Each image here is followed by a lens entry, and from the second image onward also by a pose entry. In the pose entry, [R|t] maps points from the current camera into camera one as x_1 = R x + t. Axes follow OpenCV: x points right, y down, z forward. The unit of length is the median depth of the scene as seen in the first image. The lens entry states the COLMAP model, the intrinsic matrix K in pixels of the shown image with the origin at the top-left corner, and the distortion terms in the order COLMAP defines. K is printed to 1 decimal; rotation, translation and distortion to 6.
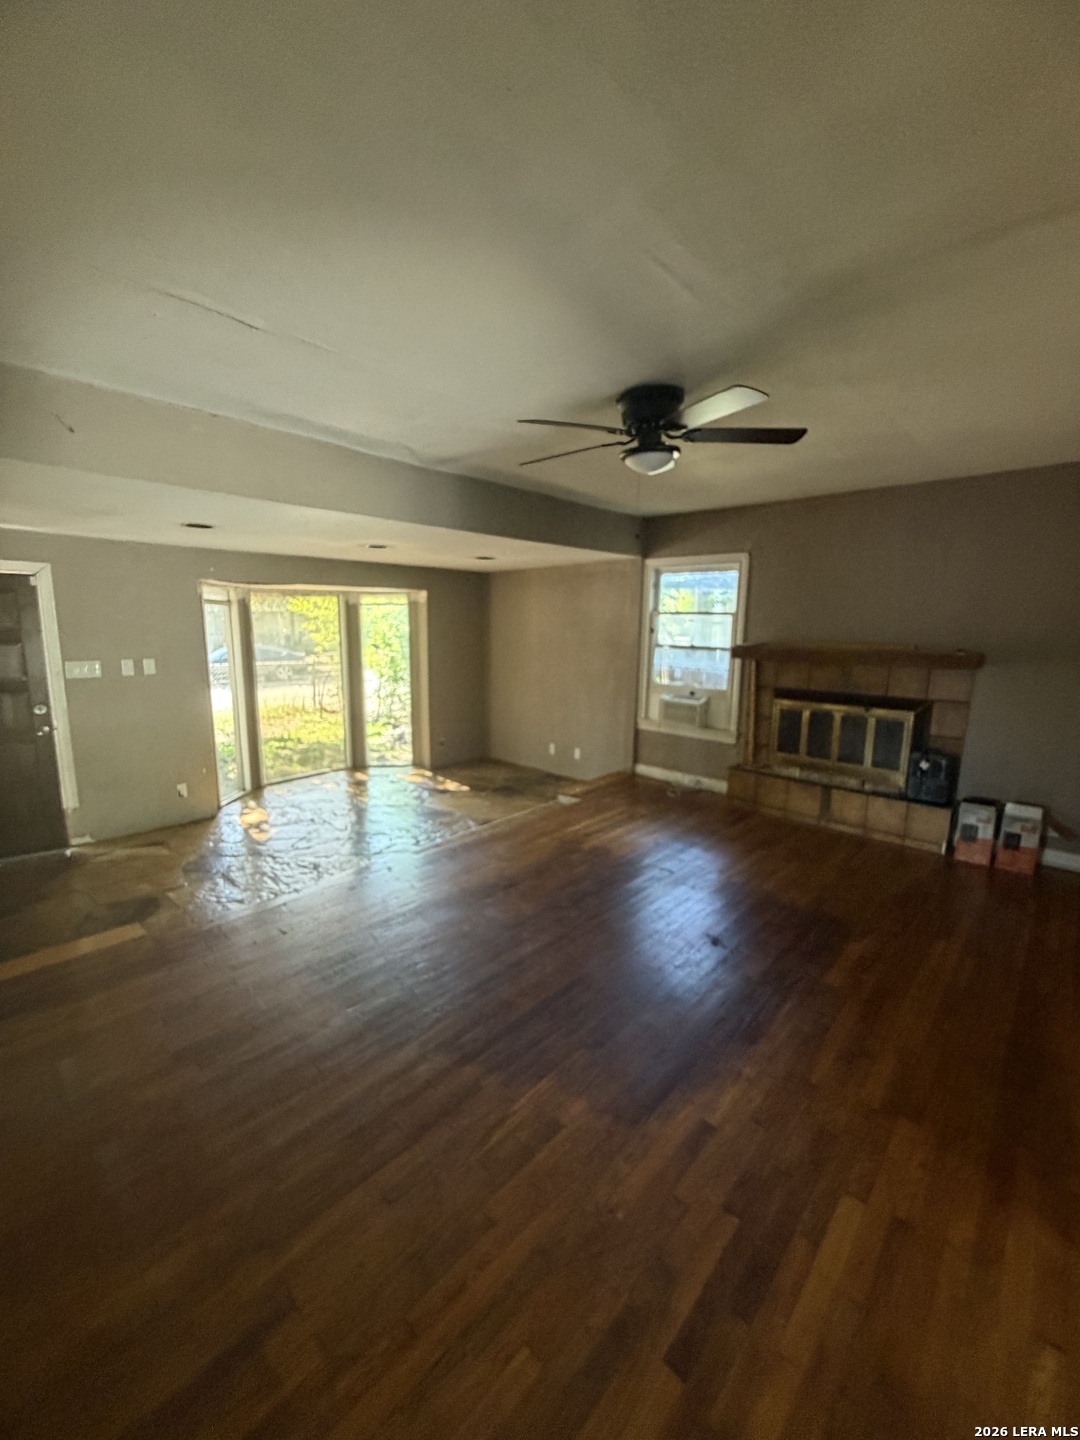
lens RADIAL K [[582.9, 0, 531.6], [0, 582.9, 708.1], [0, 0, 1]] dist [0.014059, -0.001769]
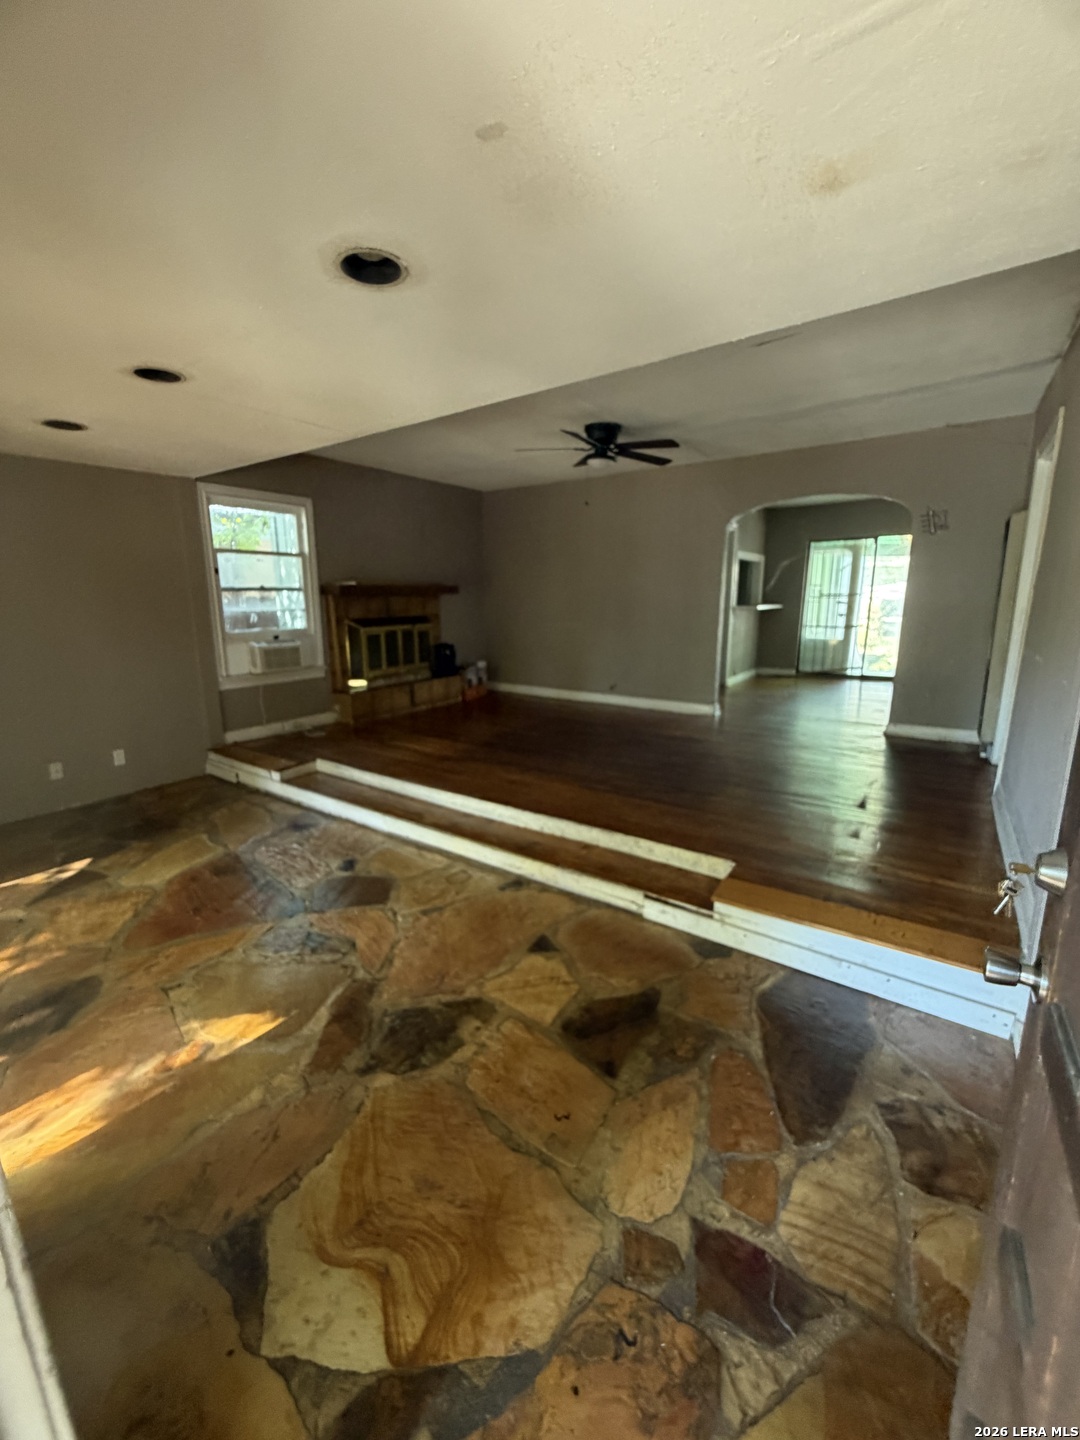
lens RADIAL K [[582.9, 0, 544.9], [0, 582.9, 711.4], [0, 0, 1]] dist [0.014059, -0.001769]
pose [[-0.145631, -0.211300, 0.966511, -0.847996], [0.155359, 0.959921, 0.233269, -0.072123], [-0.977064, 0.184128, -0.106967, 0.786225]]
